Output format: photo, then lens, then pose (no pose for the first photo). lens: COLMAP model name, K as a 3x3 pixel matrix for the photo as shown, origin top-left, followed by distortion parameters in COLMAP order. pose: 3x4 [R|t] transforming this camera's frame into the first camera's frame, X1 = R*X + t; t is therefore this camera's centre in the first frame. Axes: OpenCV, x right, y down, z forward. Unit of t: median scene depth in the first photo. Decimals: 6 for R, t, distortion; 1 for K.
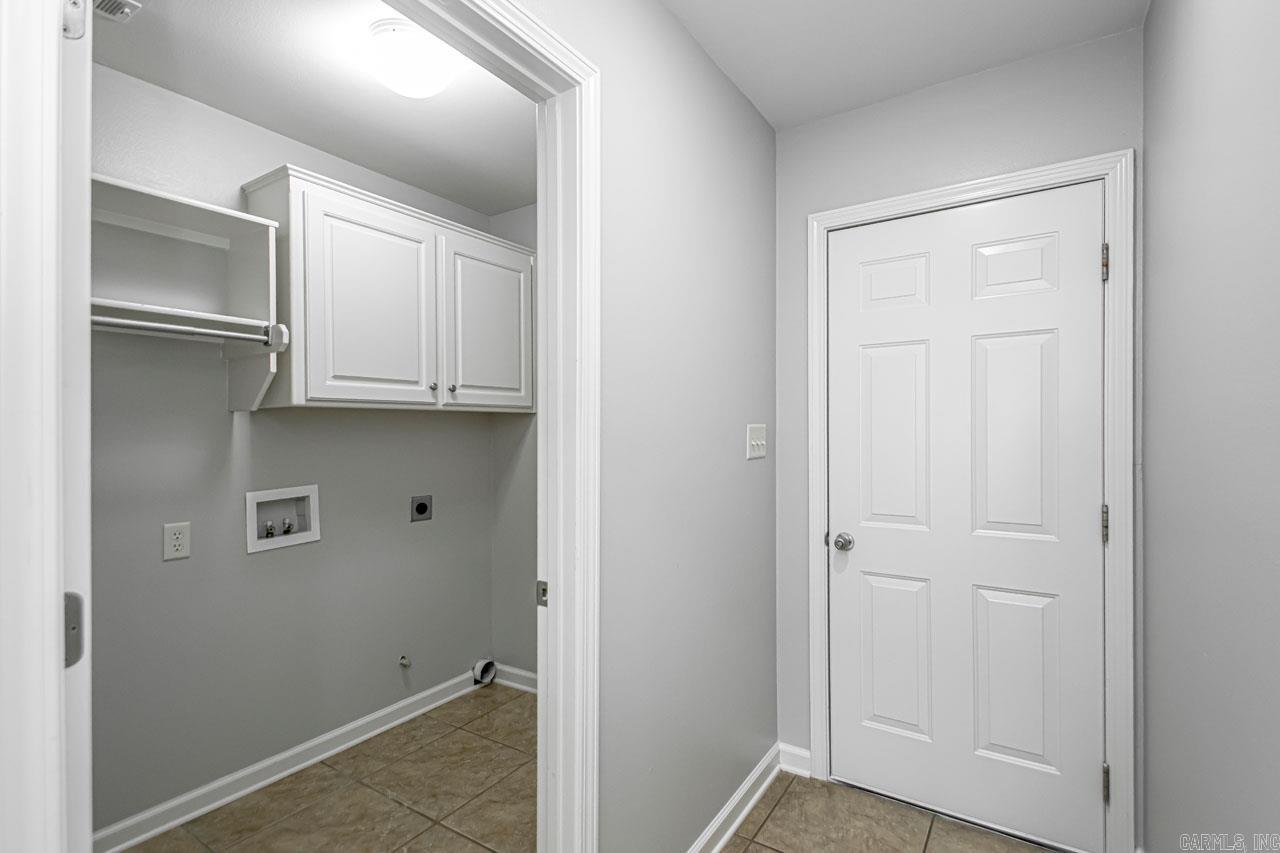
lens RADIAL K [[592.7, 0, 645.3], [0, 592.7, 429.0], [0, 0, 1]] dist [0.016853, -0.000295]
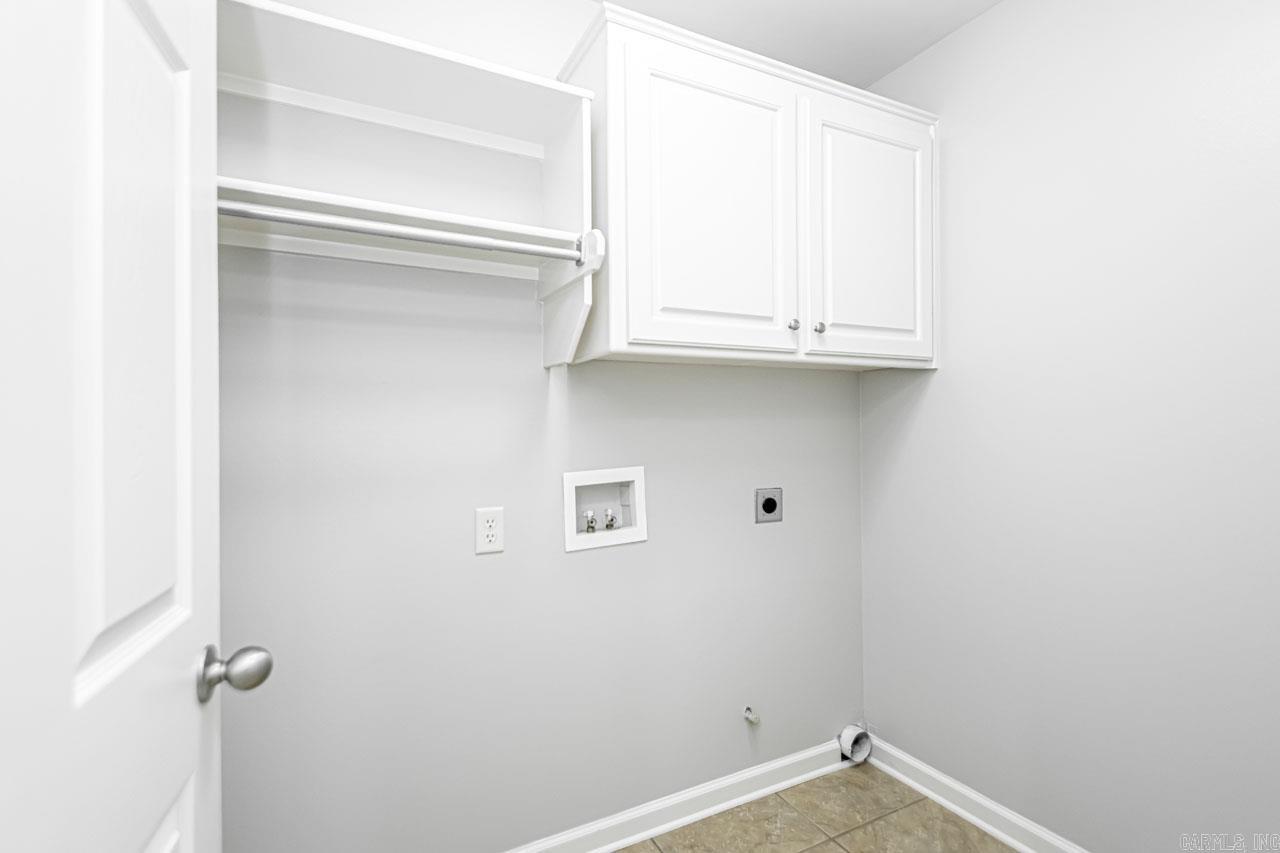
lens RADIAL K [[580.5, 0, 643.8], [0, 580.5, 429.1], [0, 0, 1]] dist [0.034633, -0.022807]
pose [[0.875039, -0.002768, -0.484045, -0.187236], [0.005879, 0.999971, 0.004908, 0.041111], [0.484017, -0.007140, 0.875030, 0.345226]]
